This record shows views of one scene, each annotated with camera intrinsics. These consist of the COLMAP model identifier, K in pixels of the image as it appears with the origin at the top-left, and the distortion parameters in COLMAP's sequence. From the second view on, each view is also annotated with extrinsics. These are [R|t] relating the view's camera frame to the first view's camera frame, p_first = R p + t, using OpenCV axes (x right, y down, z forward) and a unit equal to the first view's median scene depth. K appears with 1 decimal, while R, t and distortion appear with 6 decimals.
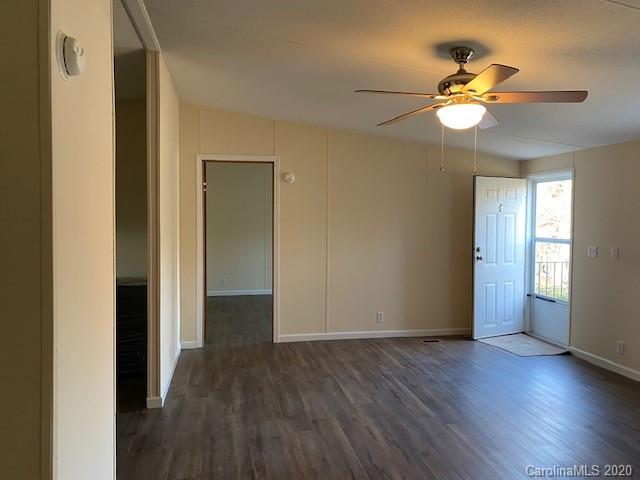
lens RADIAL K [[491.8, 0, 321.5], [0, 491.8, 230.5], [0, 0, 1]] dist [0.081217, -0.118681]
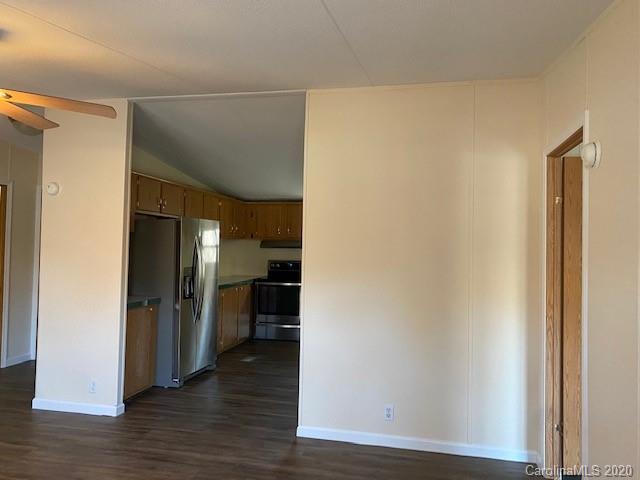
lens RADIAL K [[491.8, 0, 321.5], [0, 491.8, 230.5], [0, 0, 1]] dist [0.081217, -0.118681]
pose [[-0.413163, -0.038732, -0.909833, 0.650951], [-0.049489, 0.998574, -0.020036, -0.040327], [0.909311, 0.036748, -0.414490, 1.620814]]
